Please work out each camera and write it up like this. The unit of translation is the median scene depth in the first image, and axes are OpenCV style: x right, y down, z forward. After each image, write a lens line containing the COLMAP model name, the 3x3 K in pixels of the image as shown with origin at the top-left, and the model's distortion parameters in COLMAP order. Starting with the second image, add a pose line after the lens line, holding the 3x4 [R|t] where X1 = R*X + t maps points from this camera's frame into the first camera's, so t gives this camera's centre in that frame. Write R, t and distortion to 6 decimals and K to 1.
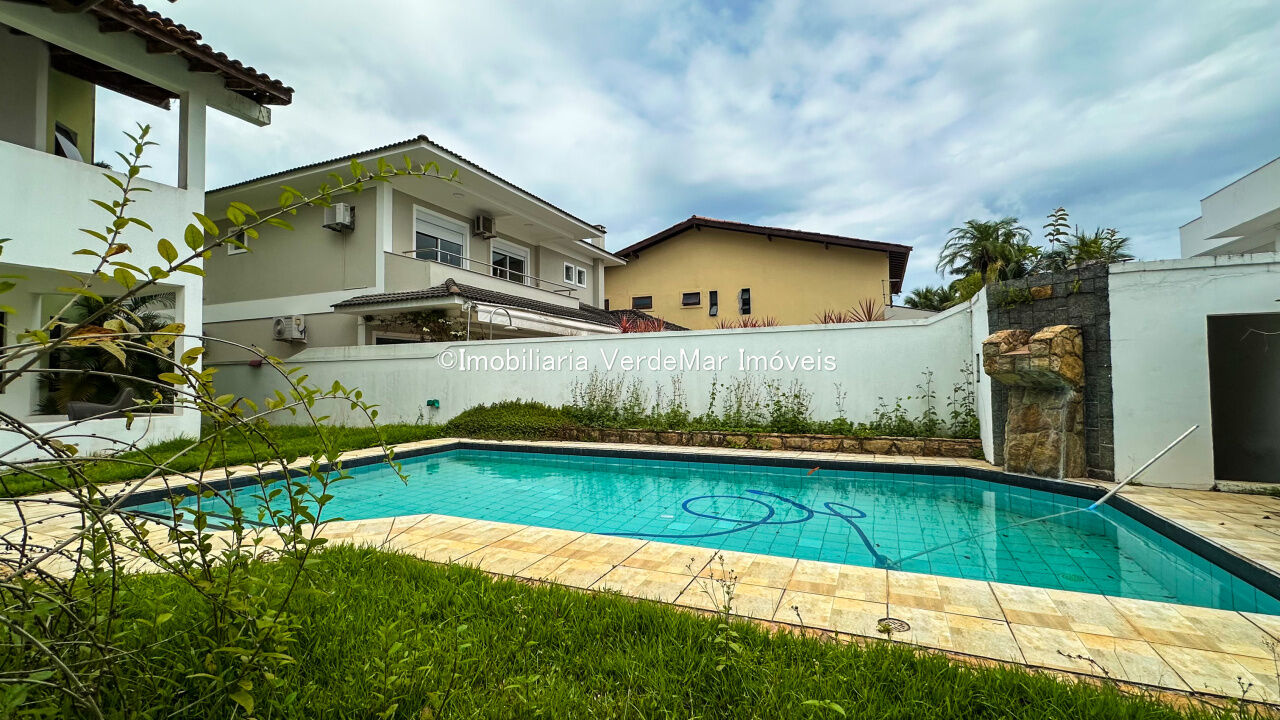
lens RADIAL K [[533.2, 0, 640.0], [0, 533.2, 360.0], [0, 0, 1]] dist [-0.001081, -0.000172]
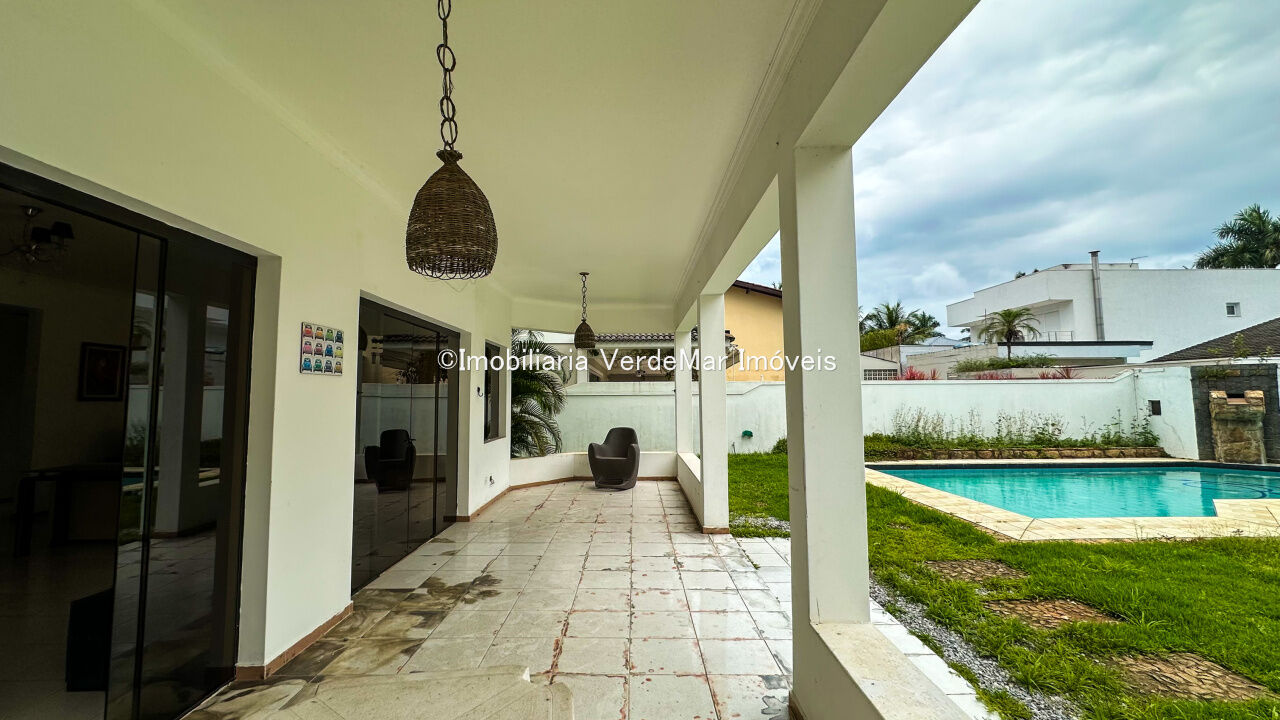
lens RADIAL K [[512.1, 0, 639.7], [0, 512.1, 359.4], [0, 0, 1]] dist [-0.002272, 0.000226]
pose [[0.907535, 0.035996, 0.418431, -1.562061], [-0.018342, 0.998767, -0.046138, -0.035265], [-0.419576, 0.034197, 0.907076, 0.127313]]
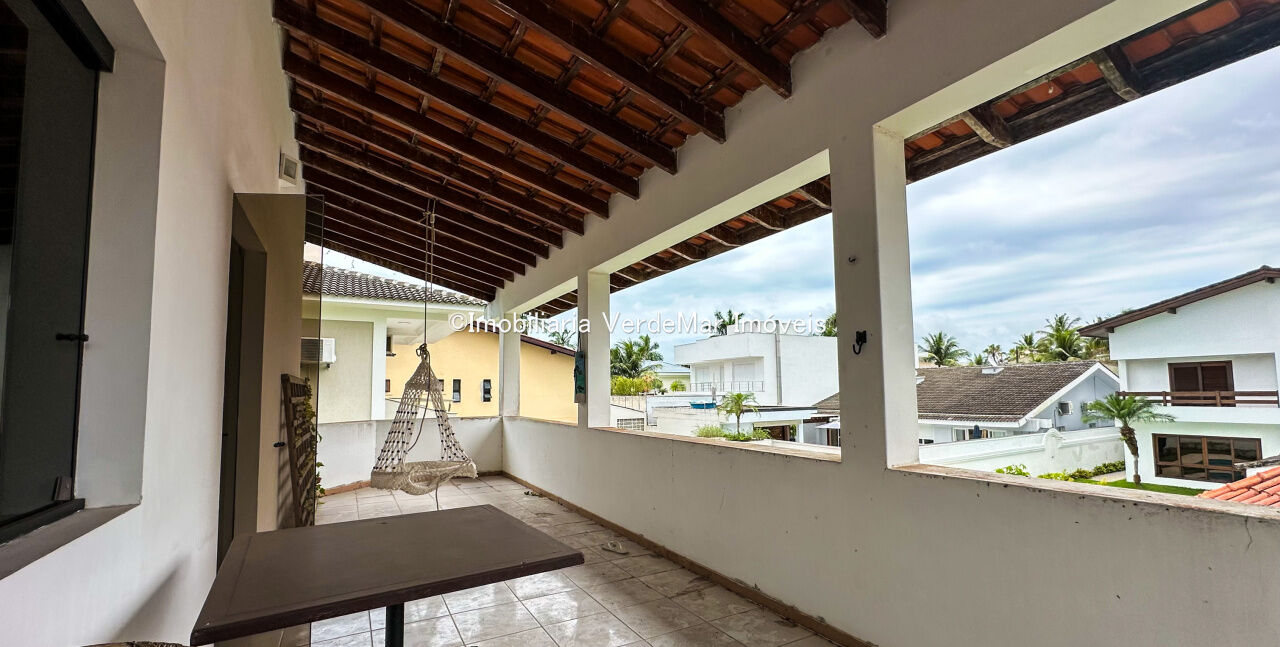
lens RADIAL K [[514.6, 0, 639.7], [0, 514.6, 356.0], [0, 0, 1]] dist [-0.002432, -0.000288]
pose [[0.586313, 0.060898, 0.807792, -1.703842], [-0.023881, 0.998036, -0.057907, -0.429463], [-0.809733, 0.014661, 0.586616, 0.306187]]
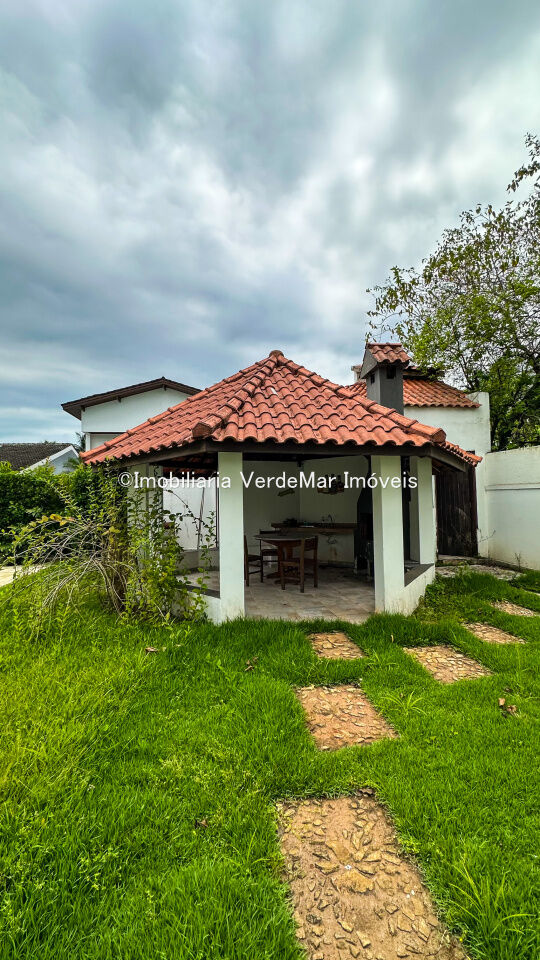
lens RADIAL K [[399.9, 0, 272.0], [0, 399.9, 481.9], [0, 0, 1]] dist [-0.001081, -0.000172]
pose [[-0.545253, 0.059821, 0.836134, -0.969850], [-0.002936, 0.997308, -0.073267, -0.023029], [-0.838266, -0.042403, -0.543610, 0.262480]]
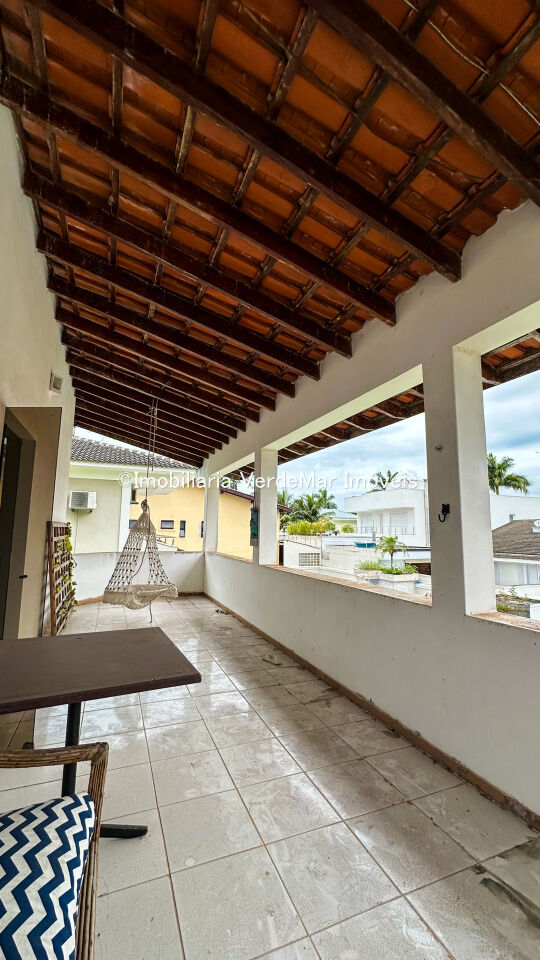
lens RADIAL K [[384.1, 0, 271.0], [0, 384.1, 479.8], [0, 0, 1]] dist [-0.002272, 0.000226]
pose [[0.683674, 0.116746, 0.720389, -1.681606], [-0.047156, 0.992126, -0.116031, -0.444789], [-0.728262, 0.045357, 0.683796, 0.270518]]
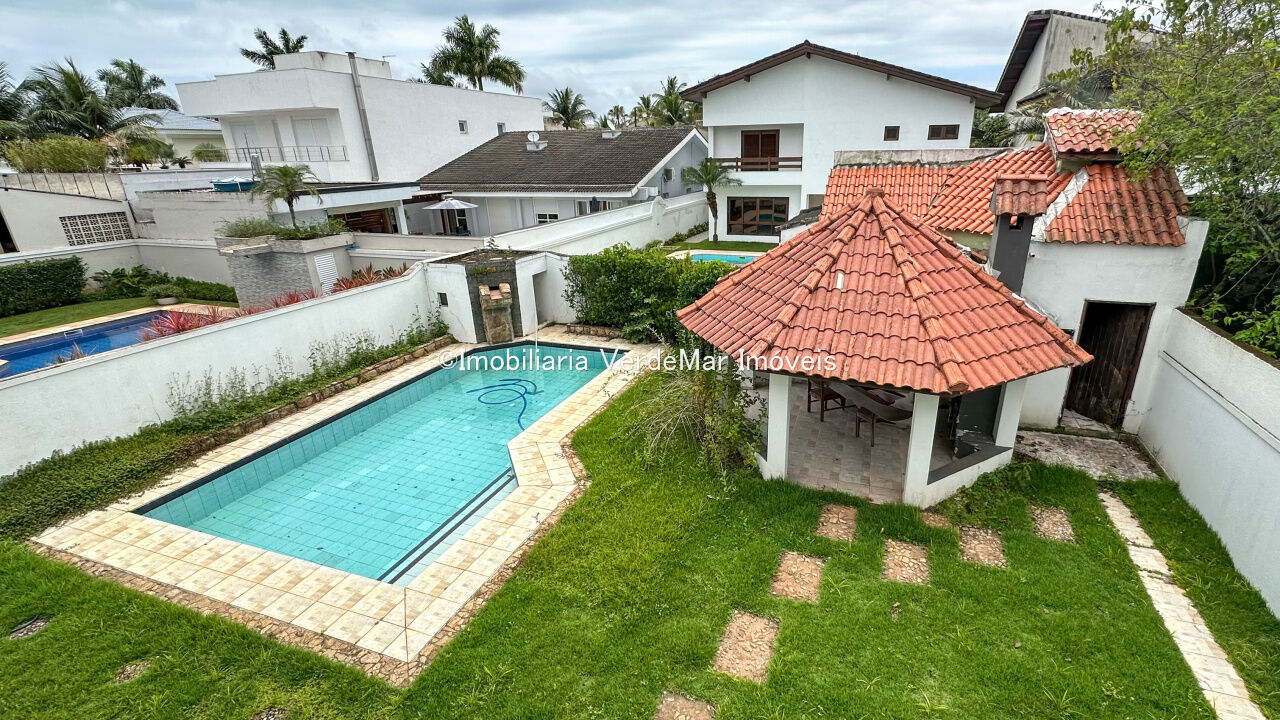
lens RADIAL K [[572.9, 0, 692.7], [0, 572.9, 355.1], [0, 0, 1]] dist [-0.002658, 0.001217]
pose [[-0.093005, -0.322561, 0.941968, -1.398885], [-0.016456, 0.946438, 0.322467, -0.449872], [-0.995530, 0.014490, -0.093331, 0.244965]]
